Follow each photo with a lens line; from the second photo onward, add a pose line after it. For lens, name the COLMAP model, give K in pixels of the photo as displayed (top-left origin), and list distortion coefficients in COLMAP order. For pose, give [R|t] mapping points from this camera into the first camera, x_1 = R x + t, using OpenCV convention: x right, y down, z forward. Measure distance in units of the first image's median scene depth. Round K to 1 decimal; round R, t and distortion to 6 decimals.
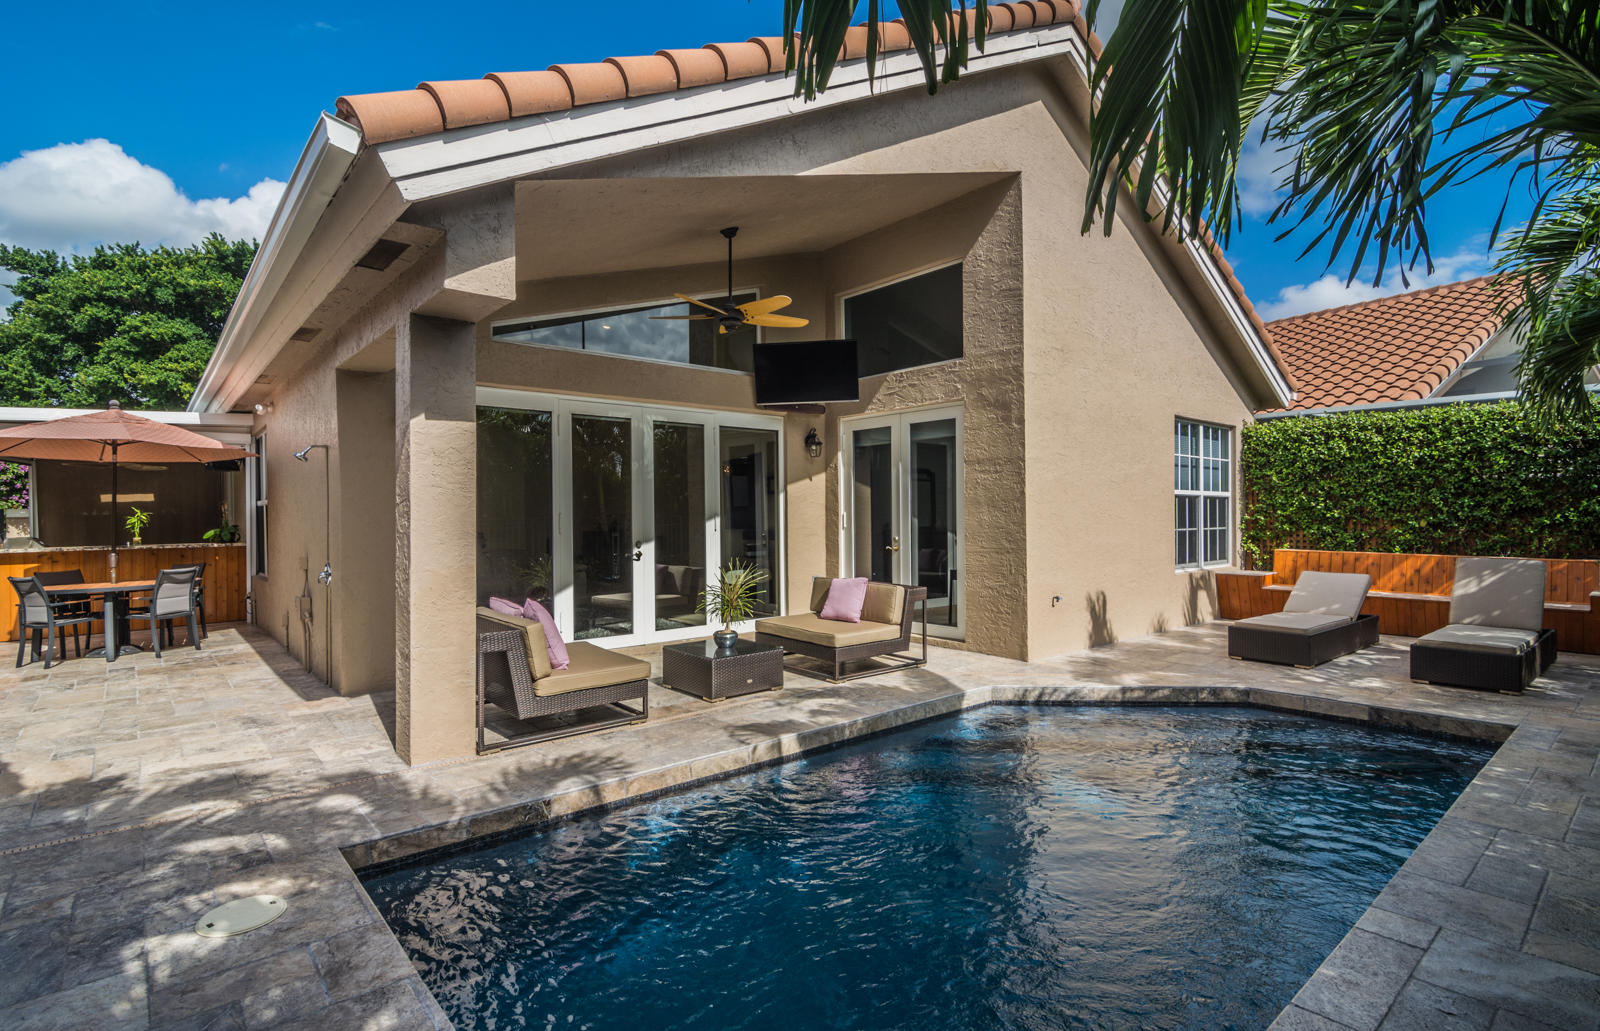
lens RADIAL K [[767.6, 0, 800.0], [0, 767.6, 515.5], [0, 0, 1]] dist [-0.017661, -0.000964]
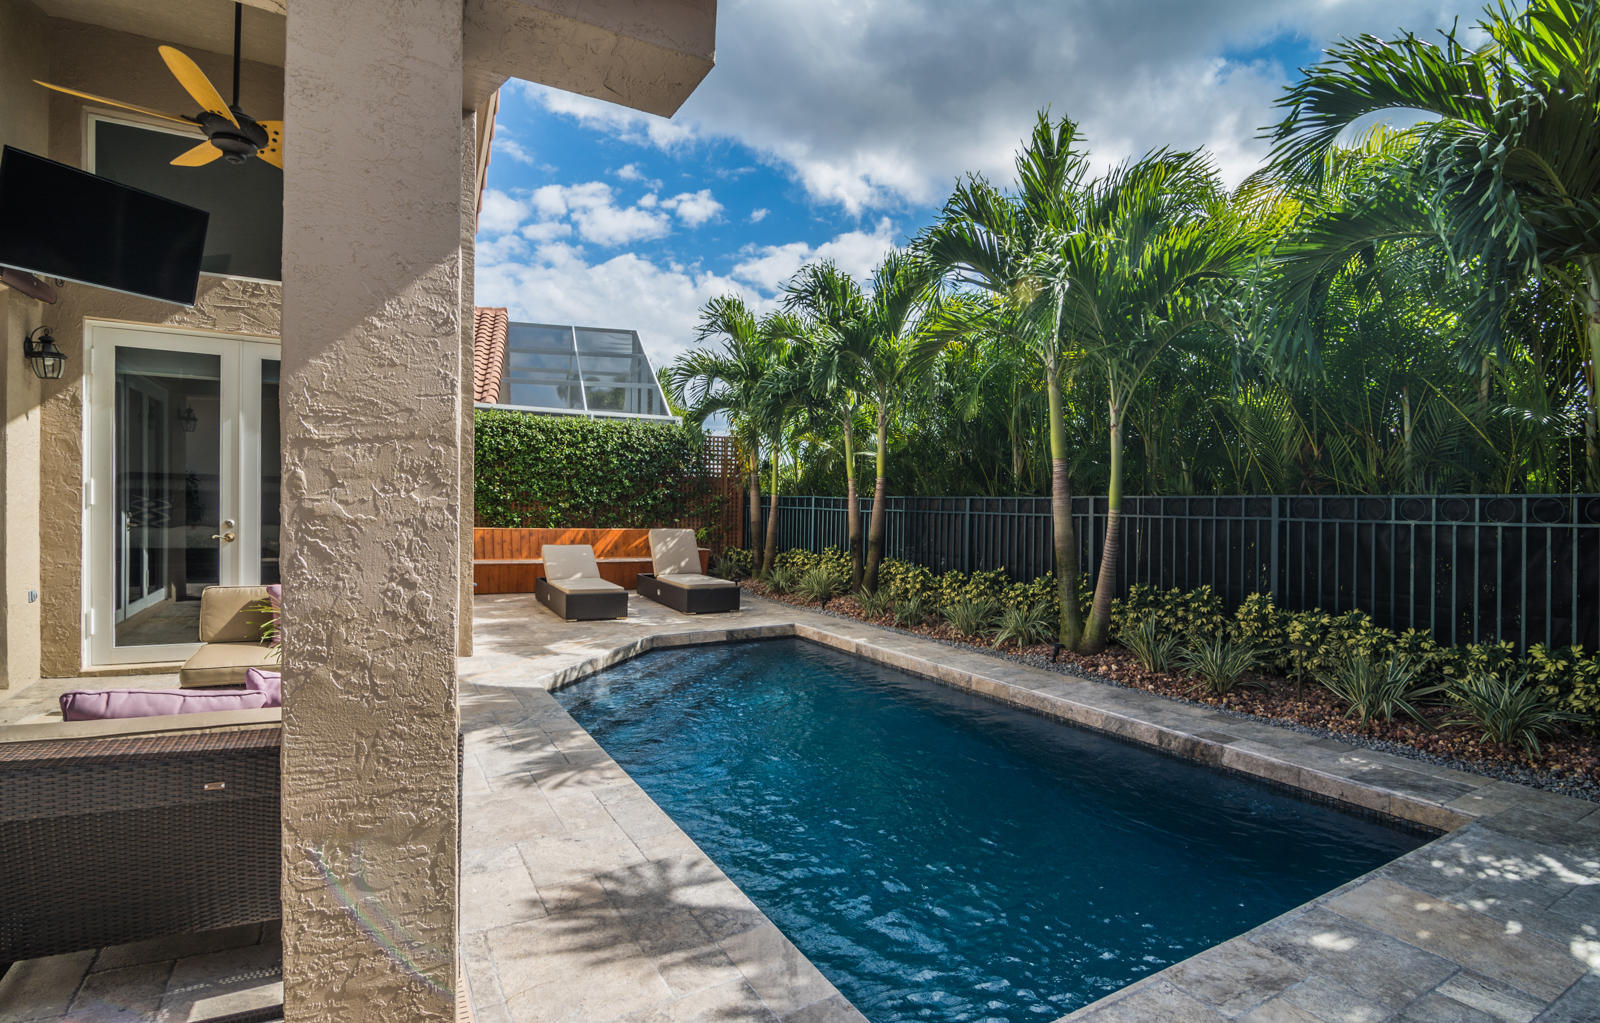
lens RADIAL K [[780.7, 0, 800.0], [0, 780.7, 511.5], [0, 0, 1]] dist [-0.000886, -0.000101]
pose [[0.168890, -0.002982, 0.985630, -0.562018], [-0.020969, 0.999758, 0.006618, 0.005054], [-0.985412, -0.021785, 0.168787, 0.477856]]
